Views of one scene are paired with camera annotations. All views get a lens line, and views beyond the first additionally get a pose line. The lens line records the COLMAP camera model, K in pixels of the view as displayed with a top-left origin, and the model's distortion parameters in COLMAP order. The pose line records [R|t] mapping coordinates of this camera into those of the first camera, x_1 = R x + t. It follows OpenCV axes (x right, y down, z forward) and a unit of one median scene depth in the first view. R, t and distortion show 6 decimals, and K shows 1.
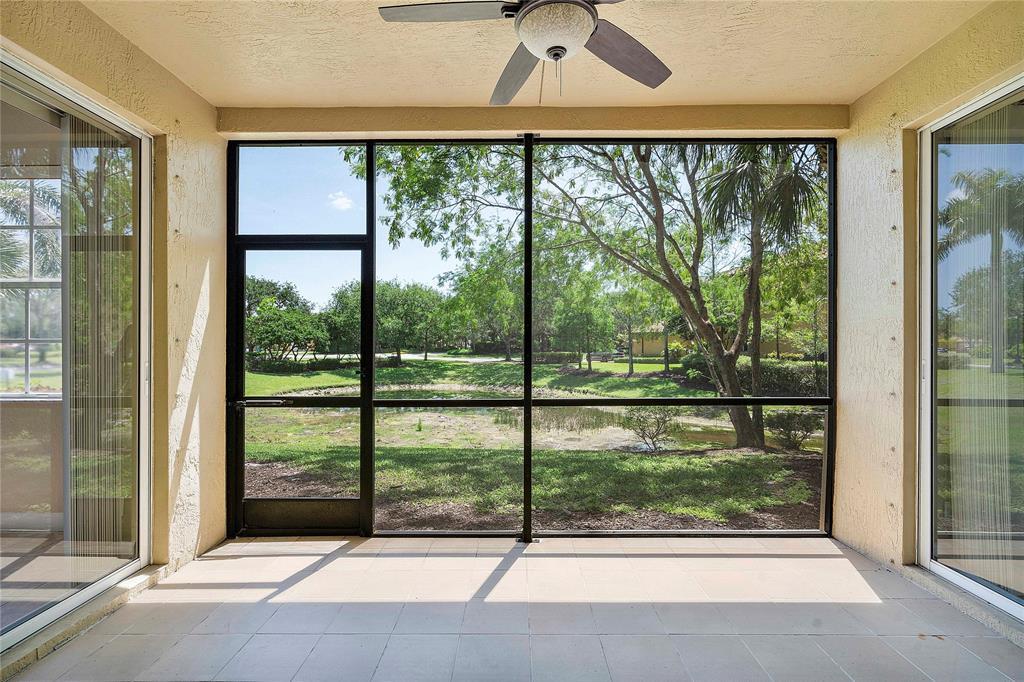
lens RADIAL K [[475.0, 0, 508.1], [0, 475.0, 344.0], [0, 0, 1]] dist [-0.005128, 0.002972]
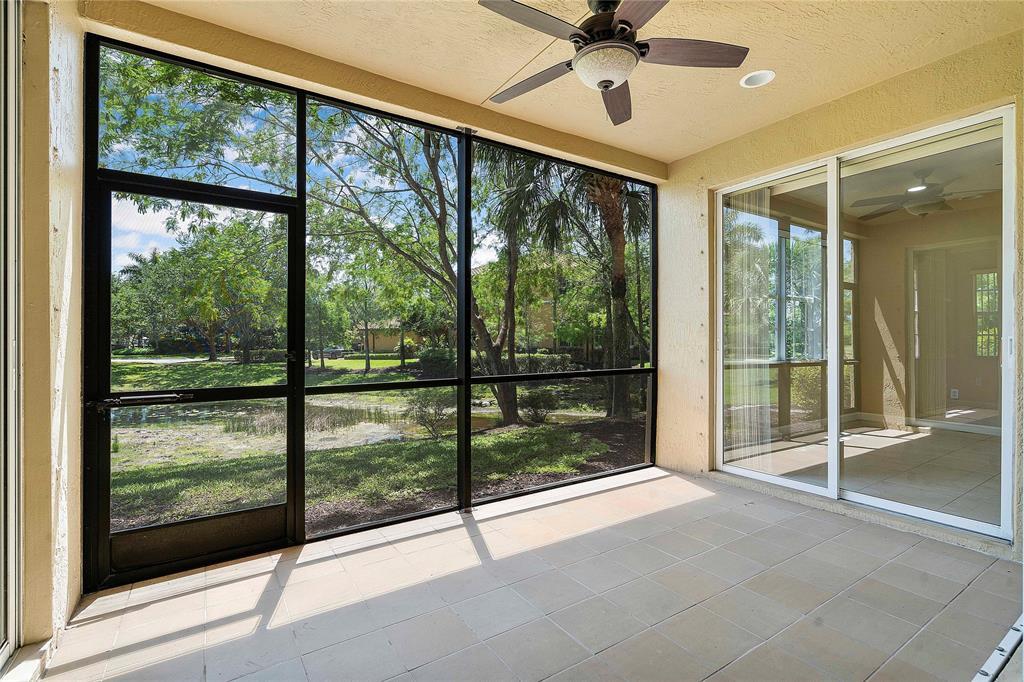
lens RADIAL K [[475.0, 0, 511.5], [0, 475.0, 342.7], [0, 0, 1]] dist [-0.005128, 0.002972]
pose [[0.831690, -0.003209, 0.555230, -0.105344], [0.002000, 0.999994, 0.002783, 0.007765], [-0.555236, -0.001204, 0.831692, 0.013683]]
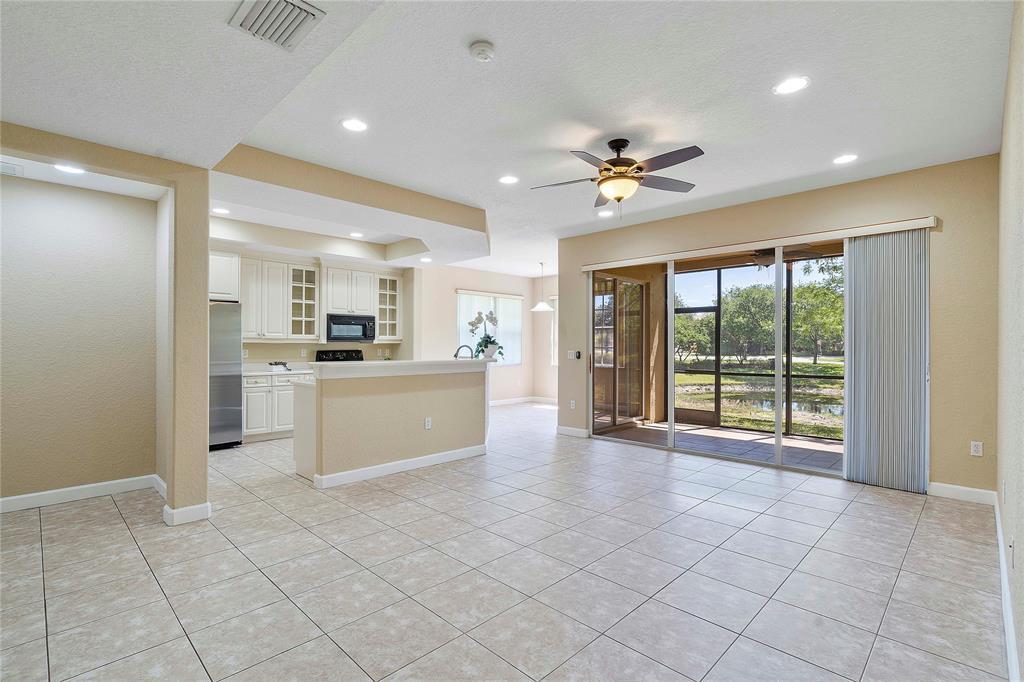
lens RADIAL K [[475.0, 0, 509.6], [0, 475.0, 345.7], [0, 0, 1]] dist [-0.005128, 0.002972]
pose [[0.722614, 0.003057, -0.691245, 0.147803], [-0.002918, 0.999995, 0.001371, -0.004284], [0.691246, 0.001026, 0.722619, -0.358781]]
